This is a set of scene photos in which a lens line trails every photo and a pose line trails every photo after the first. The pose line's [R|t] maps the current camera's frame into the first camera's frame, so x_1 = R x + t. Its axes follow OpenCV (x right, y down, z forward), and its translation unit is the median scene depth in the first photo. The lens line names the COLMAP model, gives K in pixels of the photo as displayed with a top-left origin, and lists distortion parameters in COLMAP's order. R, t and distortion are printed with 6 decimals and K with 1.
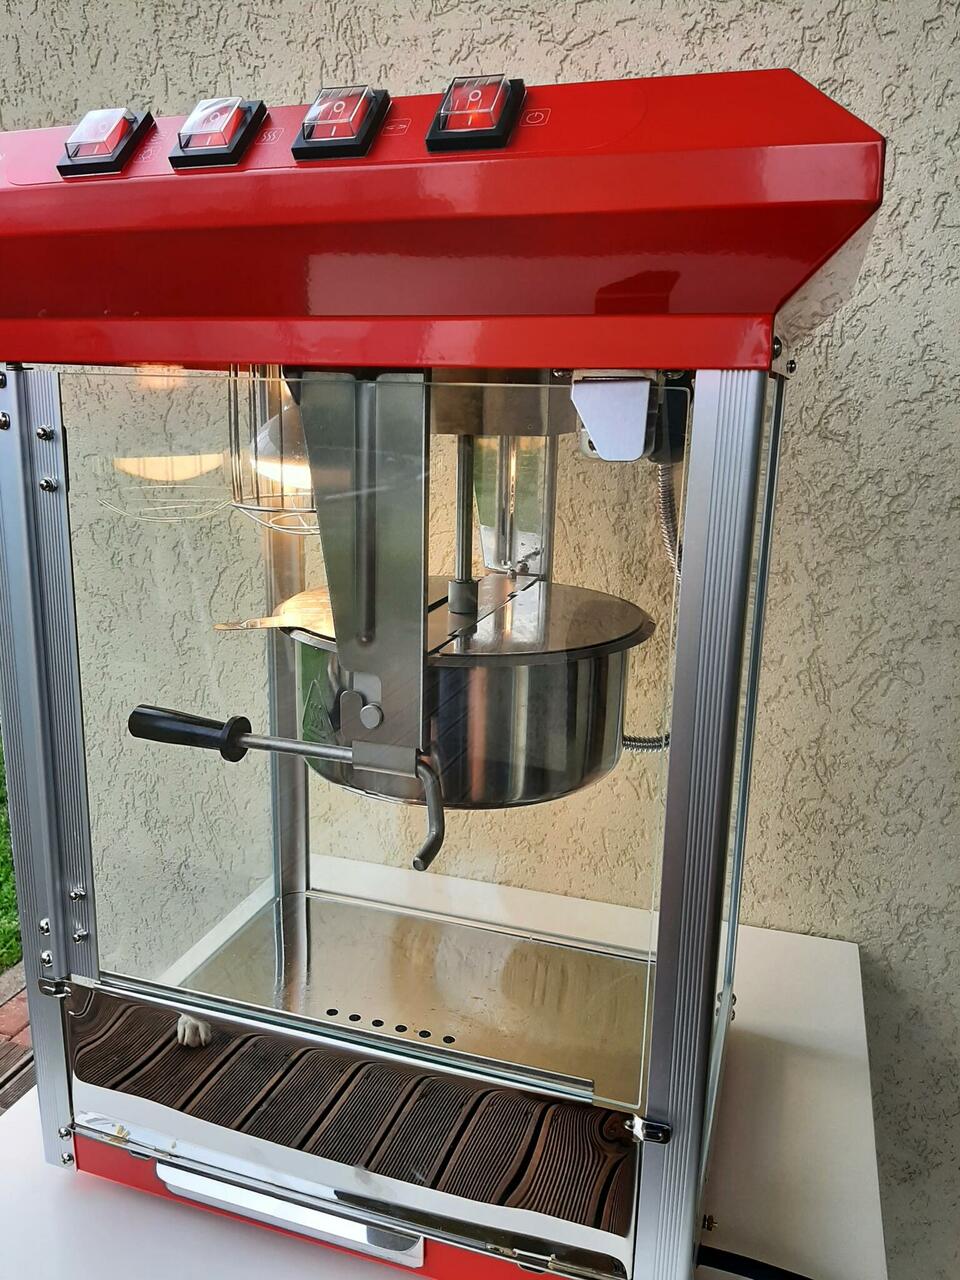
lens RADIAL K [[1037.4, 0, 469.6], [0, 1037.4, 640.6], [0, 0, 1]] dist [0.046822, -0.103935]
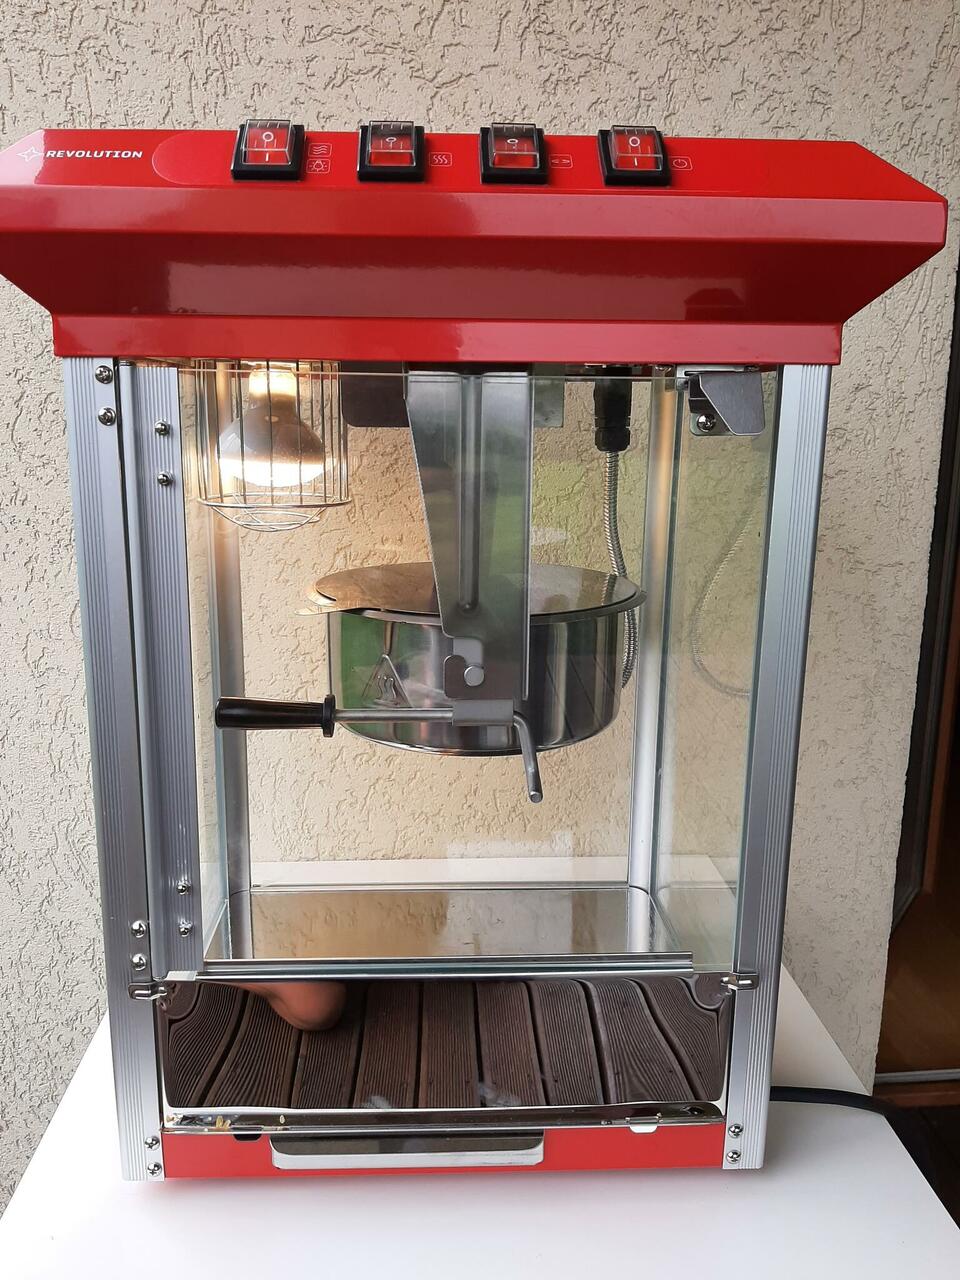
lens RADIAL K [[1037.4, 0, 470.7], [0, 1037.4, 642.1], [0, 0, 1]] dist [0.046822, -0.103935]
pose [[0.930811, -0.087249, 0.354936, -0.293889], [0.092740, 0.995689, 0.001548, 0.020839], [-0.353541, 0.031476, 0.934889, -0.029465]]
